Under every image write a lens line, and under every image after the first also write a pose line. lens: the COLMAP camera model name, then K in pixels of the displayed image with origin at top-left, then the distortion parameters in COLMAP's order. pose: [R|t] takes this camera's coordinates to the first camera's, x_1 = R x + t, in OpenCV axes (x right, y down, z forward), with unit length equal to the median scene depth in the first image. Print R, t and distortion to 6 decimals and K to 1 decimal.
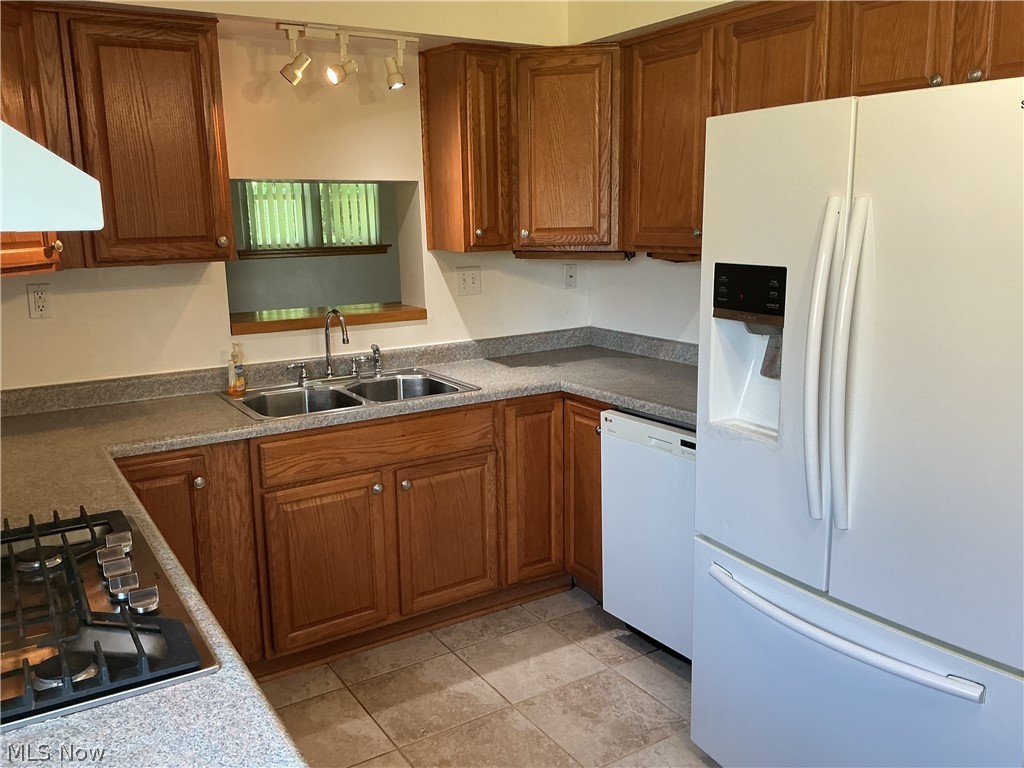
lens RADIAL K [[851.3, 0, 510.5], [0, 851.3, 381.8], [0, 0, 1]] dist [0.124828, -0.241910]
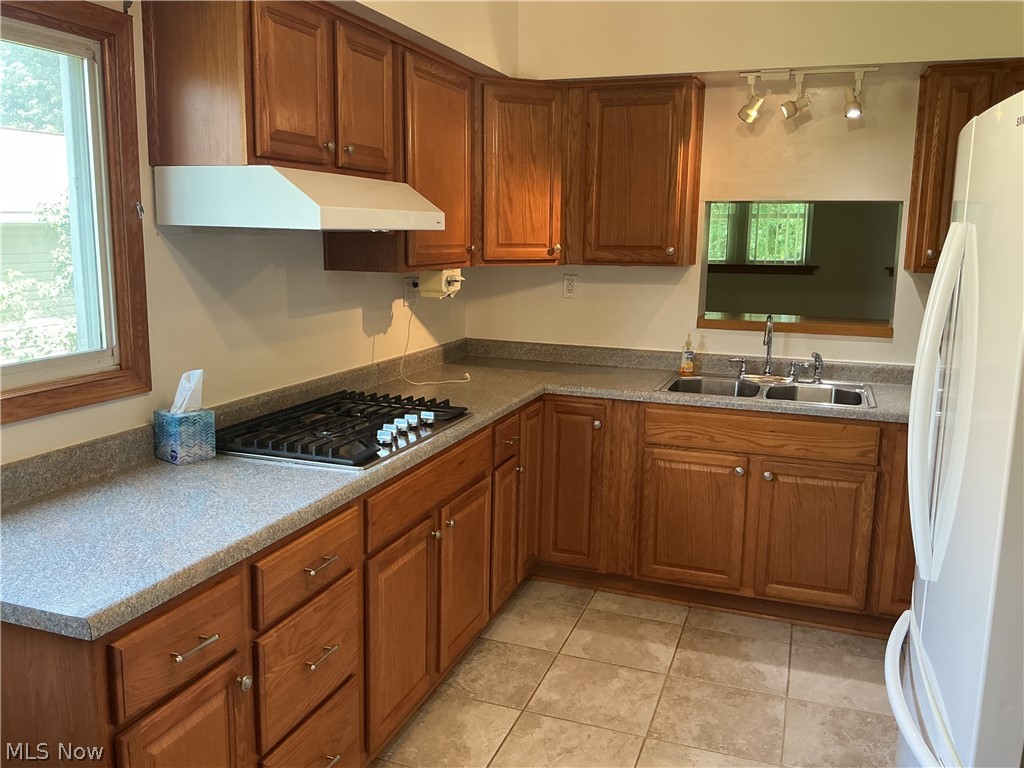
lens RADIAL K [[851.3, 0, 510.5], [0, 851.3, 381.8], [0, 0, 1]] dist [0.124828, -0.241910]
pose [[0.610734, 0.164288, -0.774606, 0.529476], [-0.179866, 0.981451, 0.066345, -0.012833], [0.771137, 0.098806, 0.628955, 0.034861]]
